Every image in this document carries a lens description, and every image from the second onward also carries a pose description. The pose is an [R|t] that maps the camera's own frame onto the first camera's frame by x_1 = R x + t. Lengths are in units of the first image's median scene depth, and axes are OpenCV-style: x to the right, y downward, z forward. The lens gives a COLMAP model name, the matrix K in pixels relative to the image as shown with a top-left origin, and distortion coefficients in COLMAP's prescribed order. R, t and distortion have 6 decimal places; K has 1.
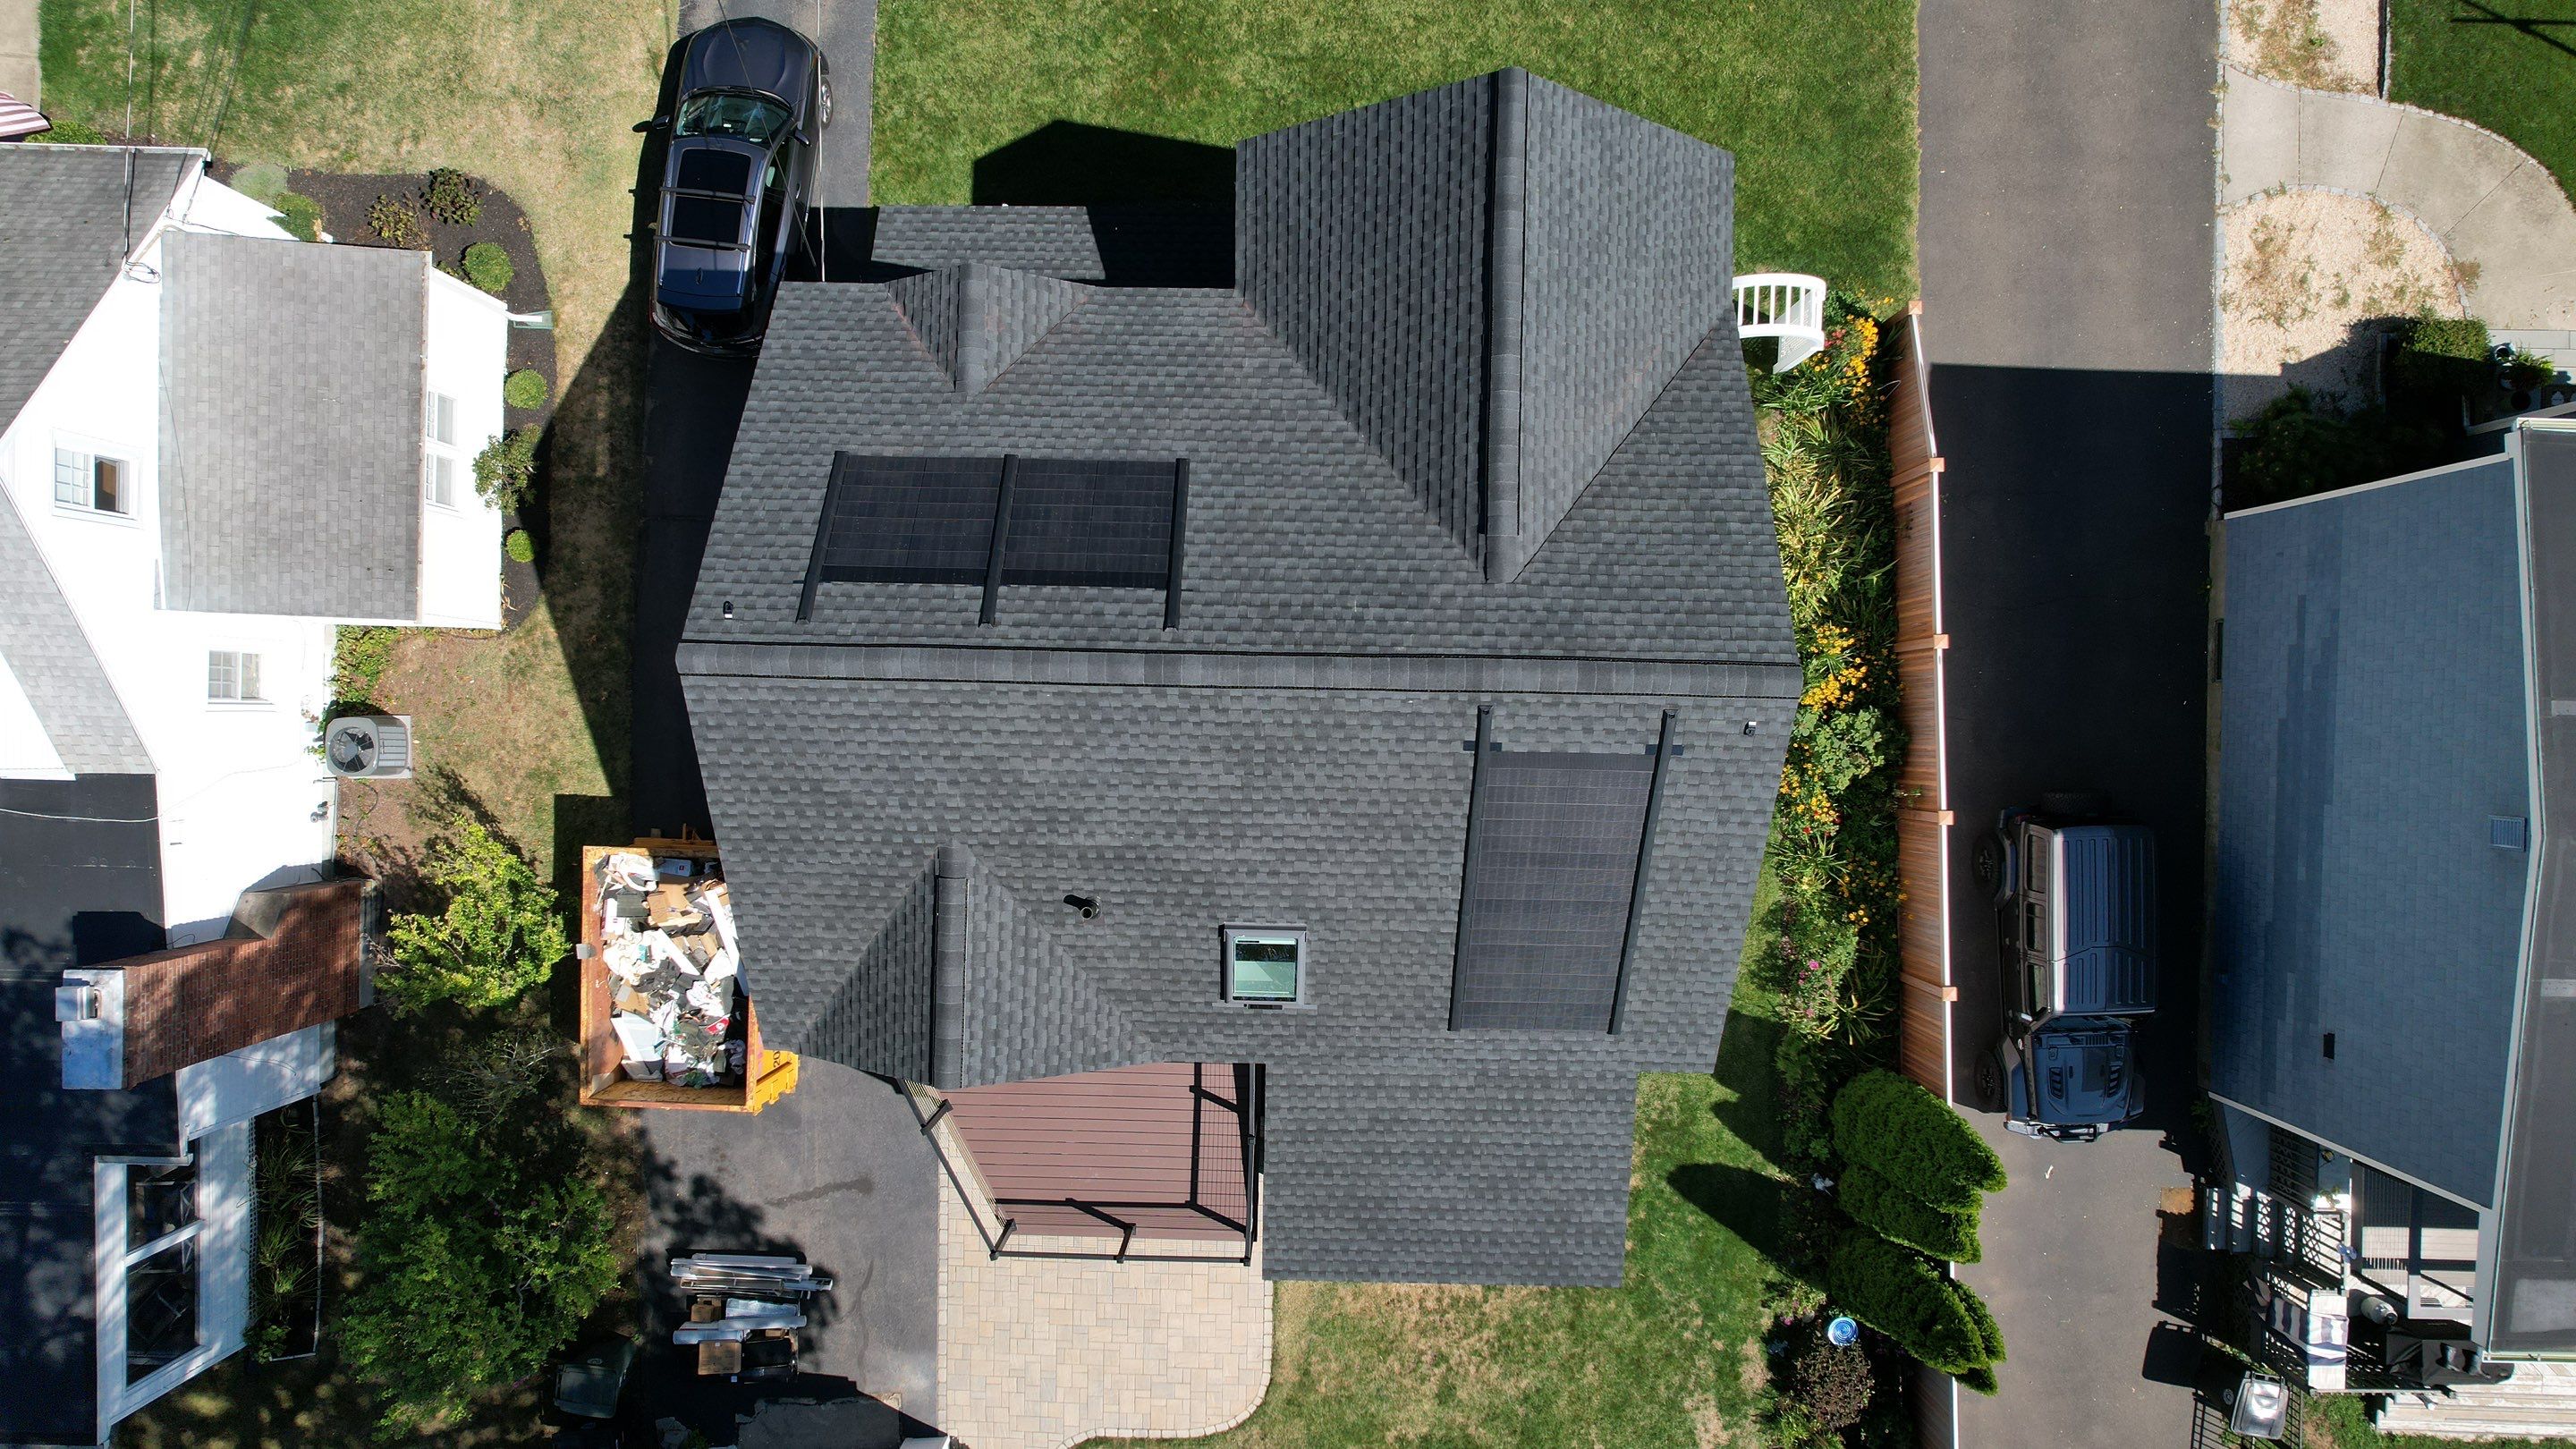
lens RADIAL K [[1583.6, 0, 1288.0], [0, 1583.6, 724.5], [0, 0, 1]] dist [-0.061836, 0.056627]
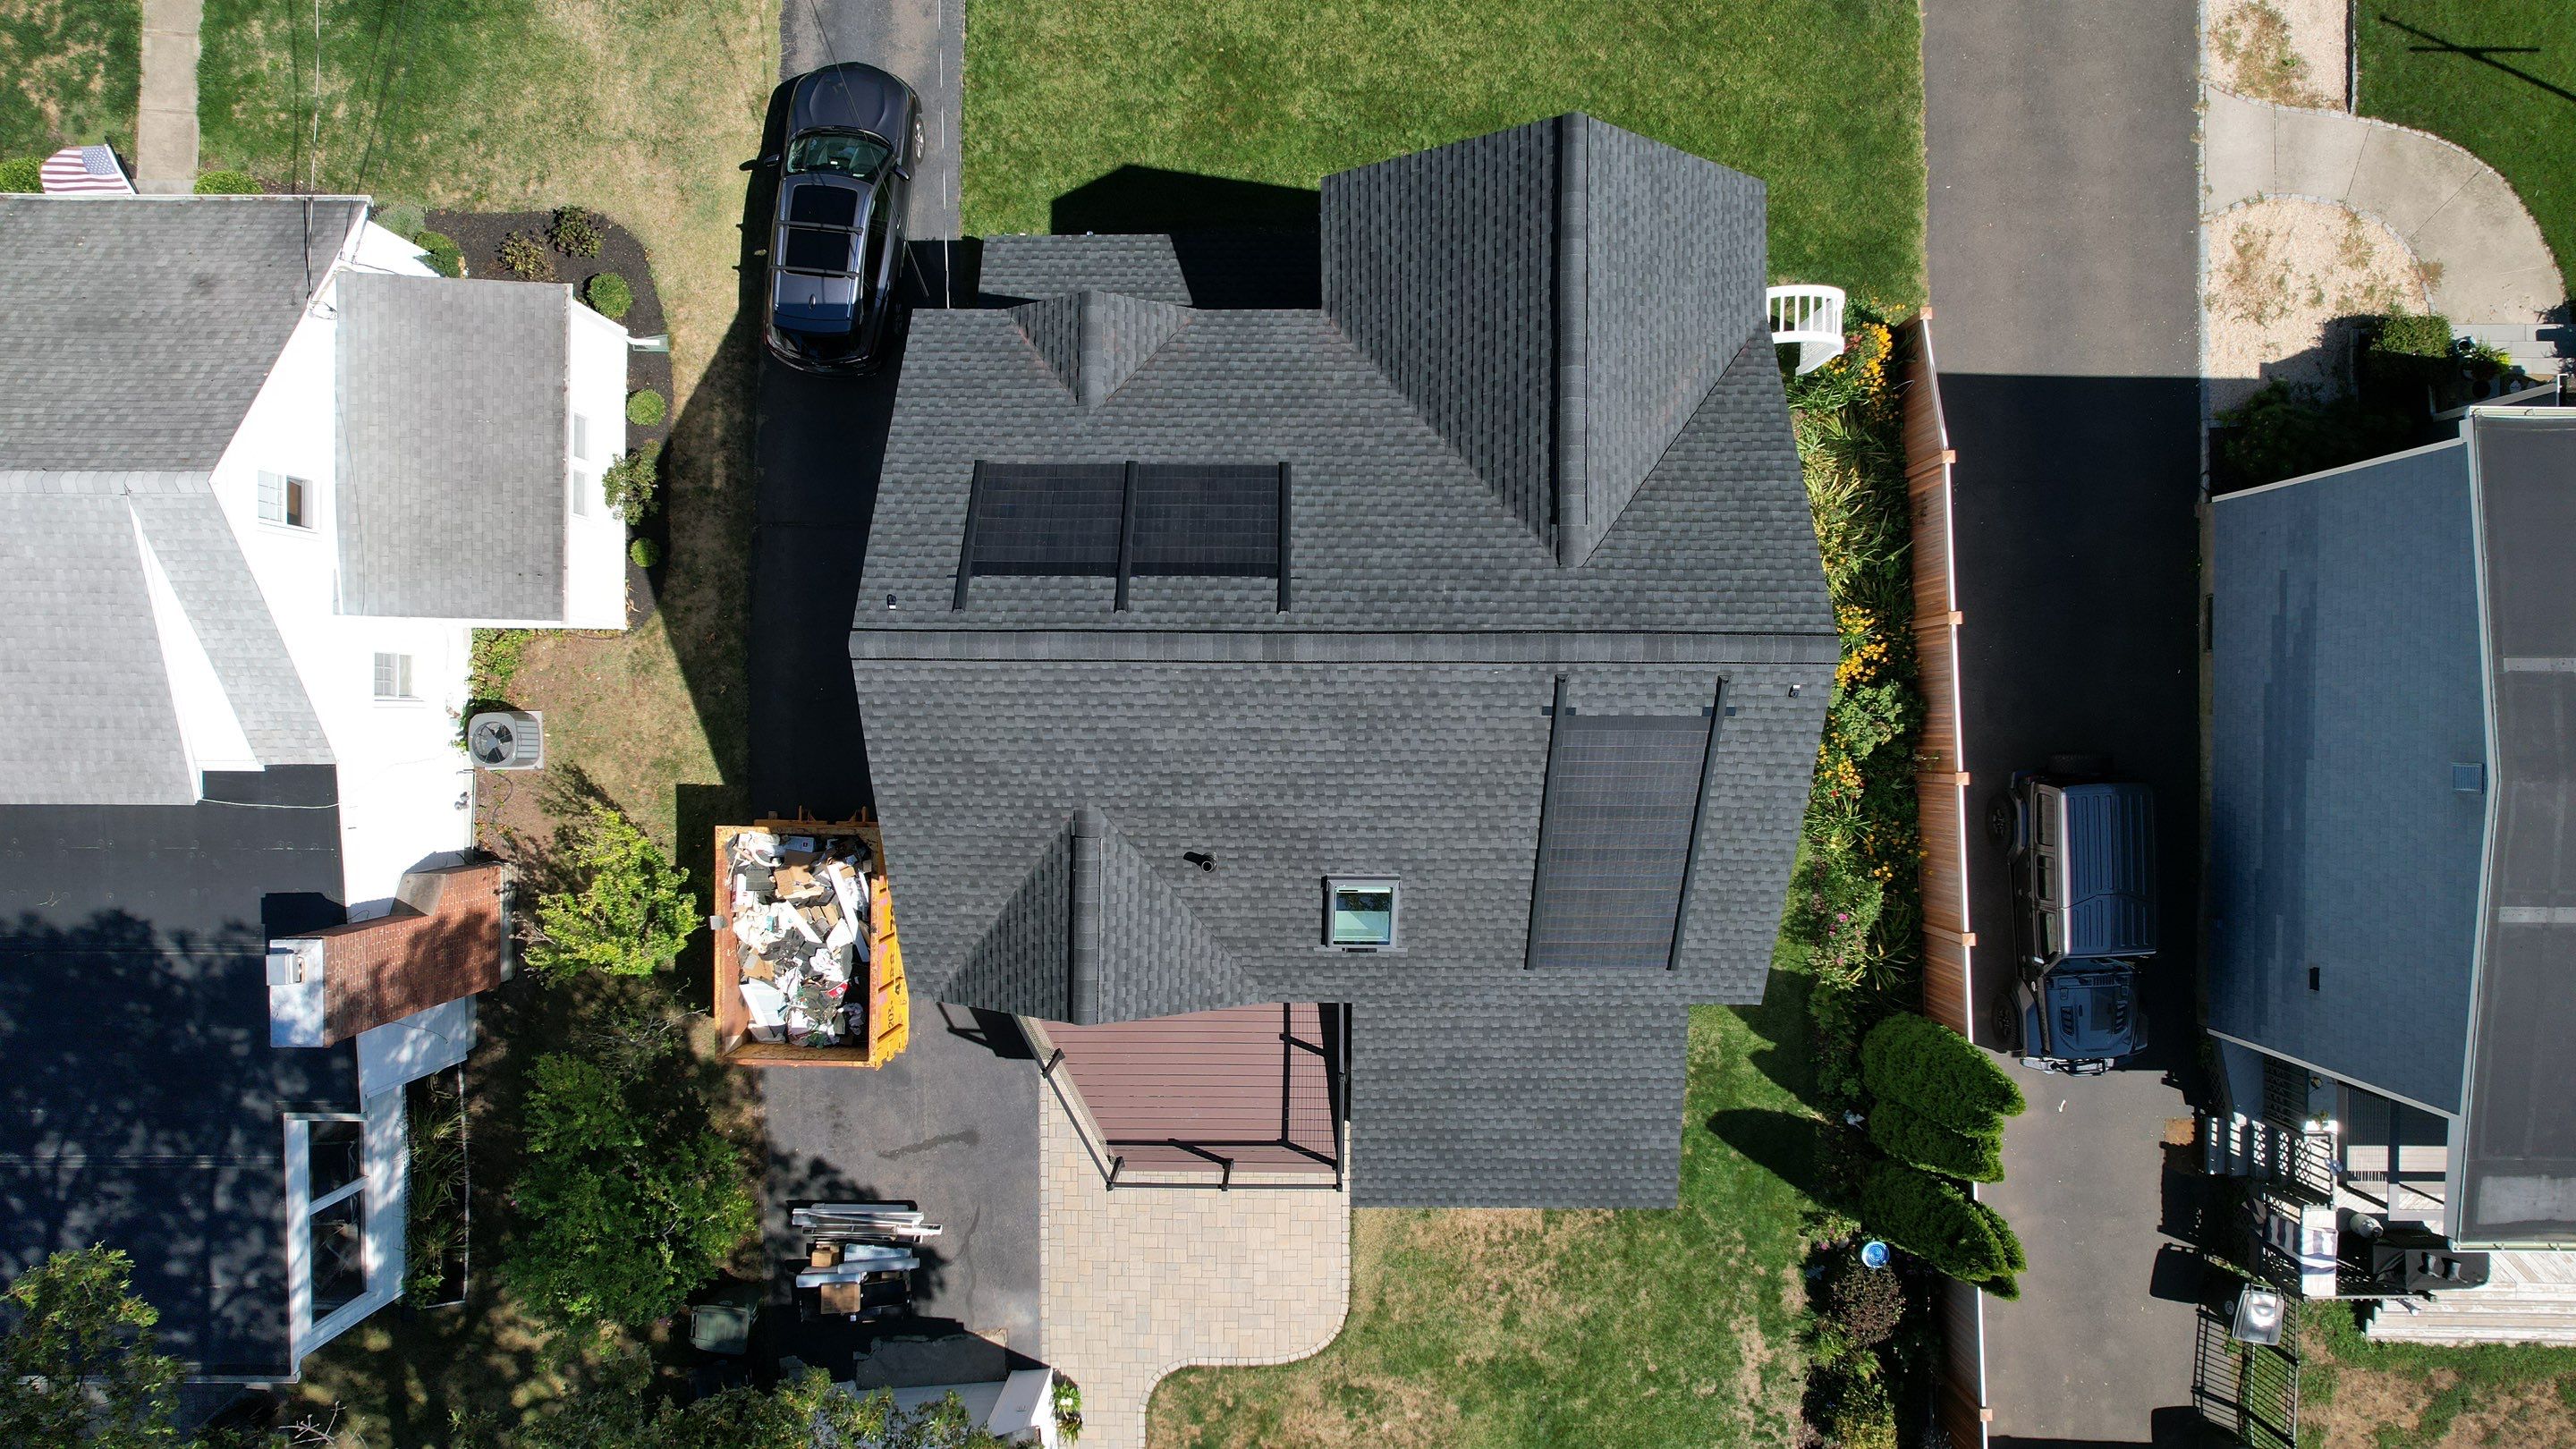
lens RADIAL K [[1583.6, 0, 1288.0], [0, 1583.6, 724.5], [0, 0, 1]] dist [-0.061836, 0.056627]
pose [[0.999863, -0.016554, -0.000142, -0.048599], [0.016553, 0.999862, -0.001437, 0.014797], [0.000166, 0.001435, 0.999999, -0.091336]]
